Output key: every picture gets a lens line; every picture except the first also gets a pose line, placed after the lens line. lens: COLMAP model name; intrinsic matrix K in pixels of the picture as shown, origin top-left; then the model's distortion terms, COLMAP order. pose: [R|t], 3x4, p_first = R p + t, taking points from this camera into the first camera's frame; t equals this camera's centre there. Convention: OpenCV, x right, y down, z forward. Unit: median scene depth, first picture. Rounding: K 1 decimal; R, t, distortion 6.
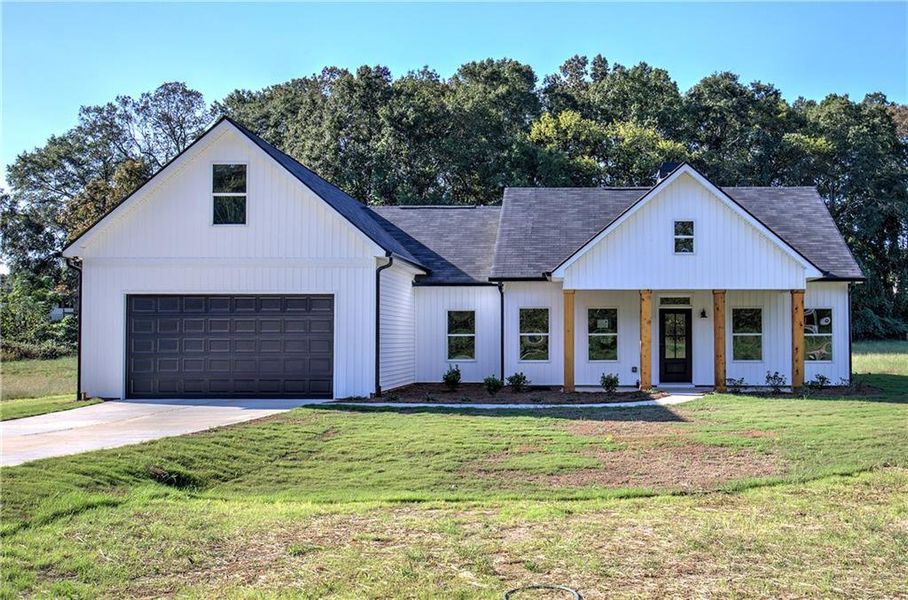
lens RADIAL K [[1059.2, 0, 454.0], [0, 1059.2, 300.0], [0, 0, 1]] dist [0.022631, 0.008111]
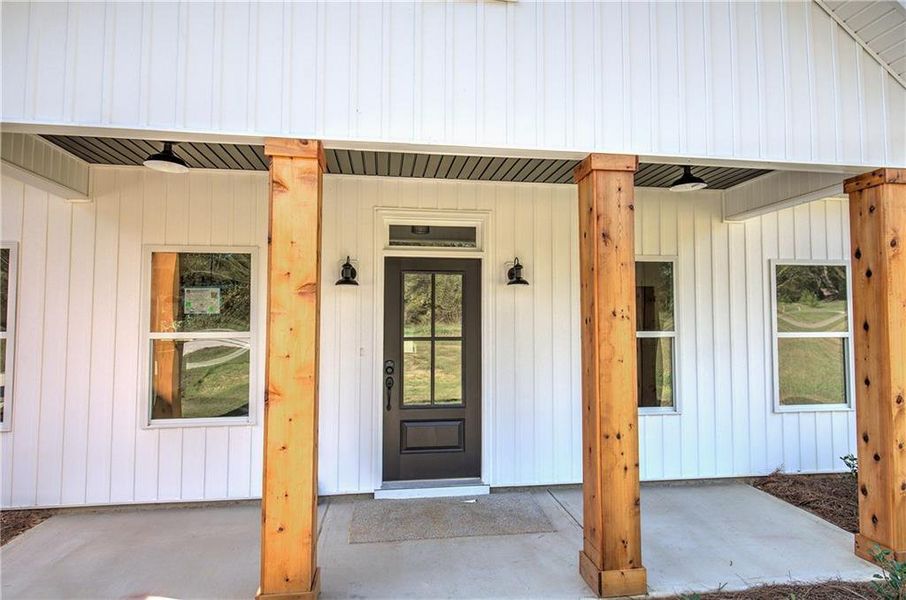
lens RADIAL K [[406.3, 0, 453.0], [0, 406.3, 300.0], [0, 0, 1]] dist [-0.001789, 0.000009]
pose [[0.975006, 0.010267, 0.221940, 0.172829], [-0.011097, 0.999935, 0.002492, 0.019517], [-0.221900, -0.004893, 0.975057, 0.810488]]
